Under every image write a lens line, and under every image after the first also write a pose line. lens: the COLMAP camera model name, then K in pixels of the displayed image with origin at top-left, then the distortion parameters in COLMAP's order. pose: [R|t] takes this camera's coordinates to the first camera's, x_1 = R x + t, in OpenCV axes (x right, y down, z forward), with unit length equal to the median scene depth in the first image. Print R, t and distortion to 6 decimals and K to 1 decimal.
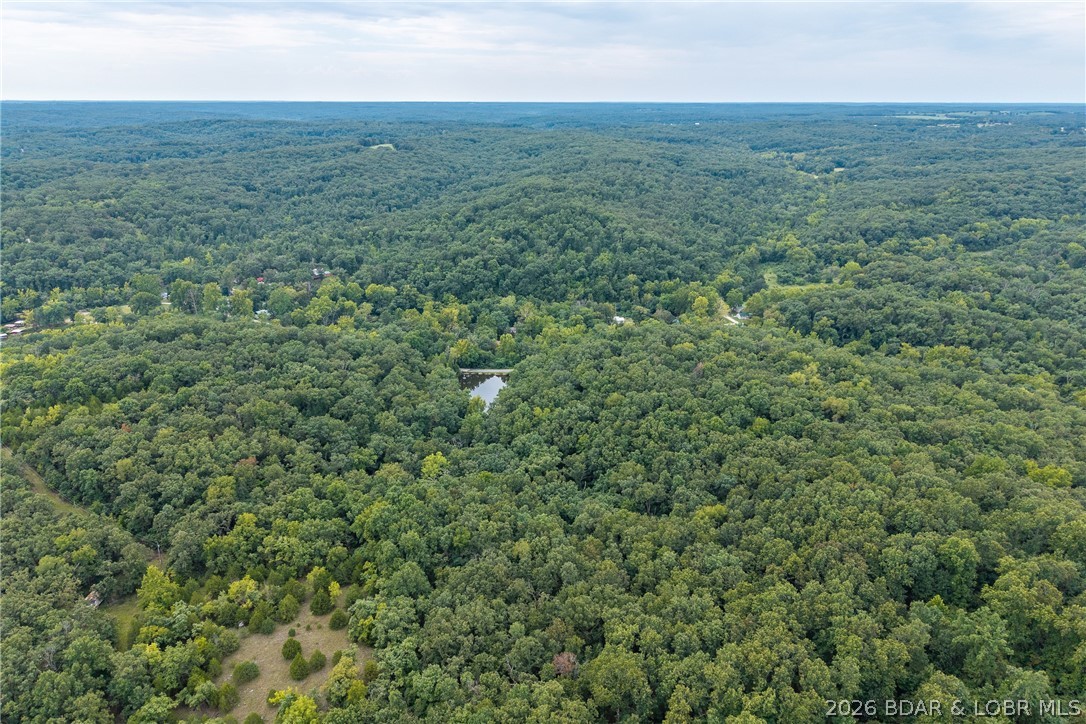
lens RADIAL K [[725.9, 0, 546.8], [0, 725.9, 362.7], [0, 0, 1]] dist [0.021715, -0.019314]
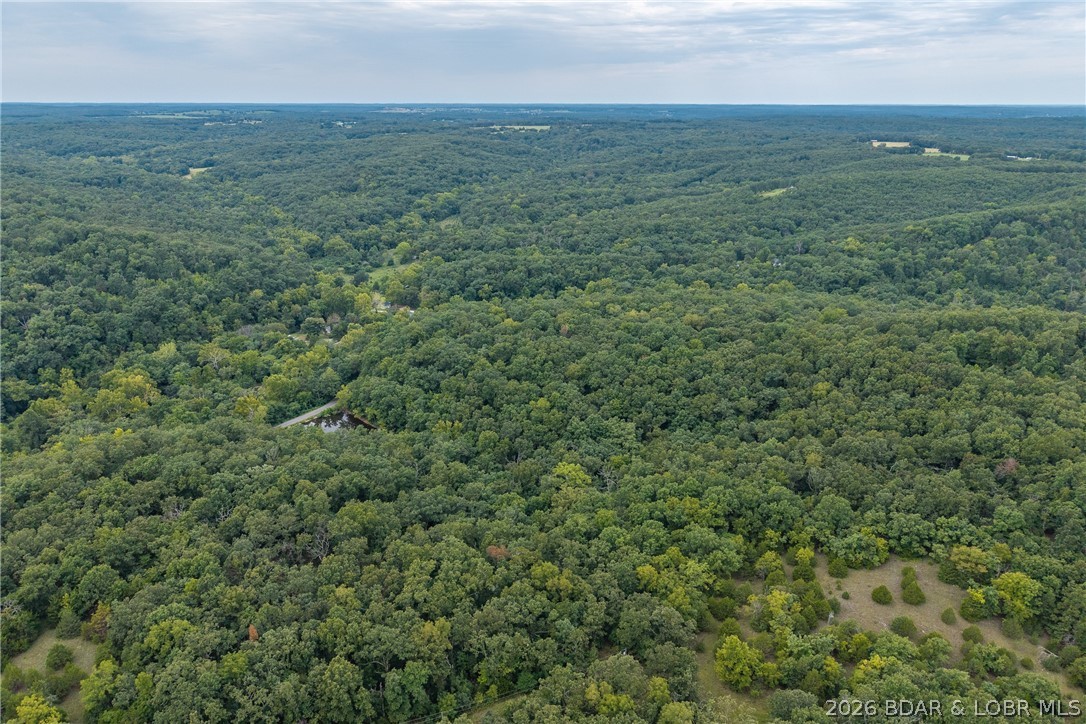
lens RADIAL K [[725.9, 0, 546.2], [0, 725.9, 358.8], [0, 0, 1]] dist [0.021715, -0.019314]
pose [[0.567207, -0.276543, 0.775758, -0.389174], [0.280807, 0.950435, 0.133496, -0.061672], [-0.774225, 0.142118, 0.616748, 0.197927]]
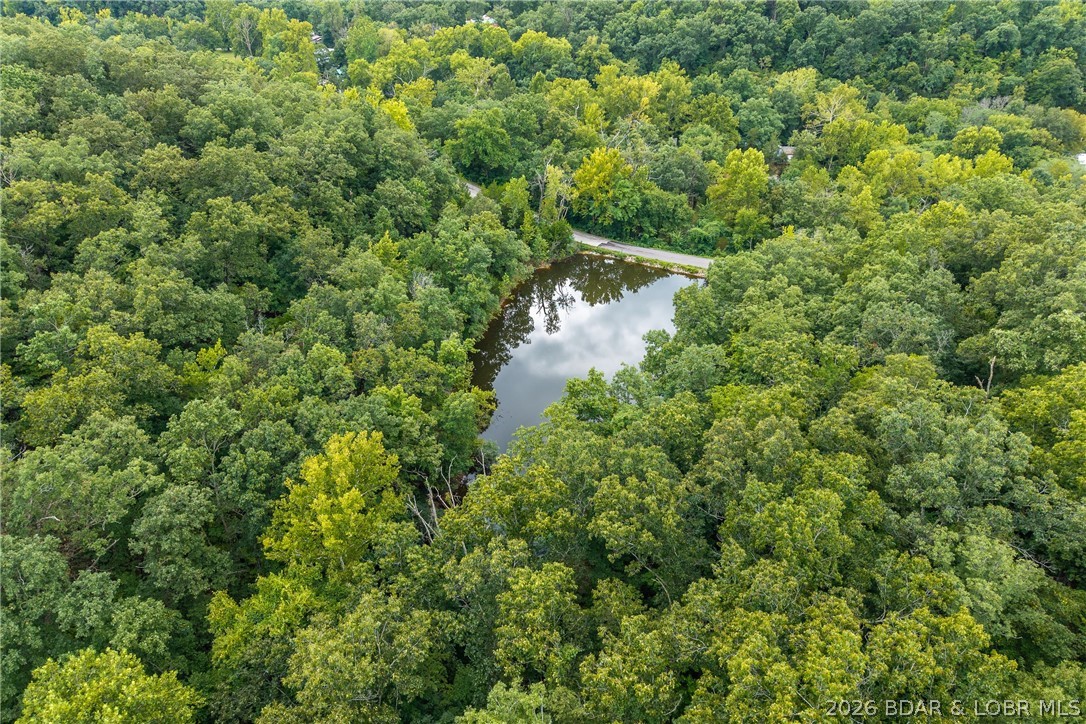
lens RADIAL K [[725.9, 0, 540.7], [0, 725.9, 357.0], [0, 0, 1]] dist [0.021715, -0.019314]
pose [[0.906461, 0.221828, -0.359334, -0.000768], [-0.141644, 0.961338, 0.236150, -0.010359], [0.397827, -0.163163, 0.902835, 0.494252]]
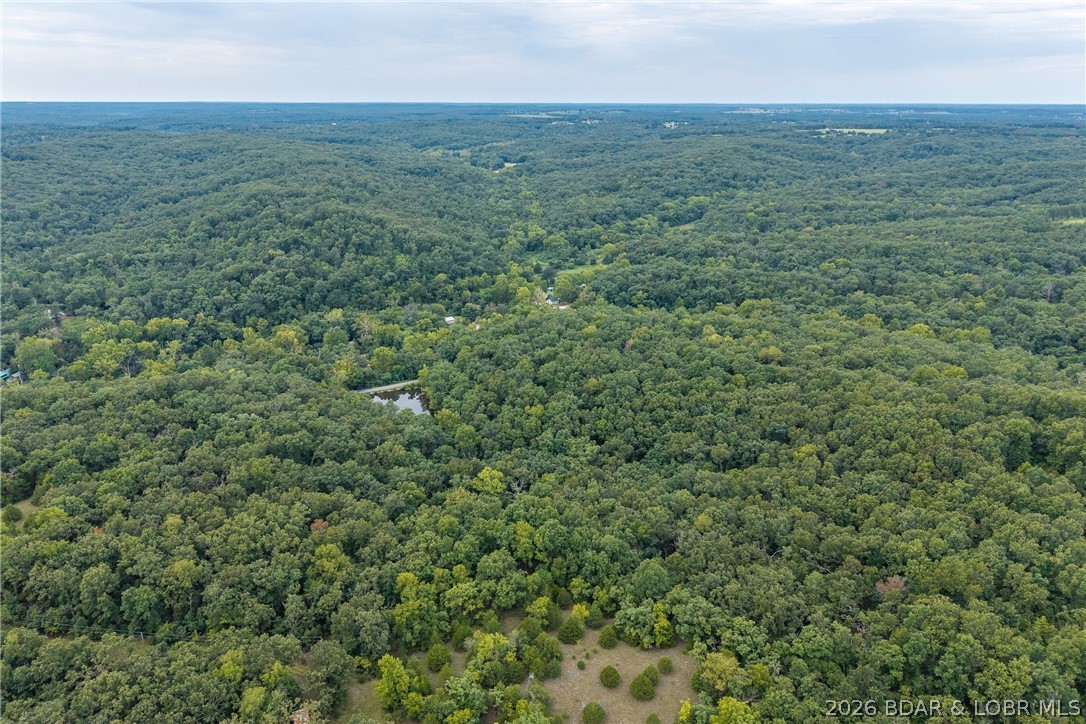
lens RADIAL K [[725.9, 0, 546.0], [0, 725.9, 366.0], [0, 0, 1]] dist [0.021715, -0.019314]
pose [[0.876988, -0.164871, 0.451342, -0.223959], [0.163362, 0.985645, 0.042623, -0.016159], [-0.451890, 0.036352, 0.891333, 0.058251]]
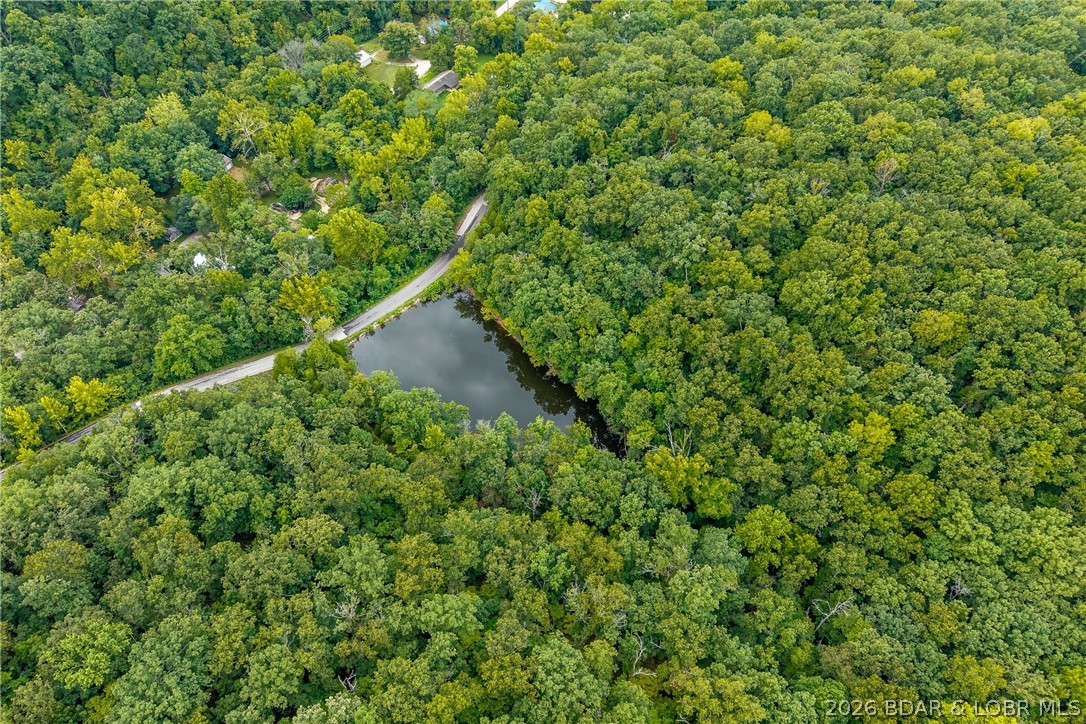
lens RADIAL K [[725.9, 0, 547.8], [0, 725.9, 367.5], [0, 0, 1]] dist [0.021715, -0.019314]
pose [[0.677493, -0.566523, 0.469099, -0.183115], [0.247232, 0.776063, 0.580175, -0.152090], [-0.692733, -0.277088, 0.665840, 0.437422]]
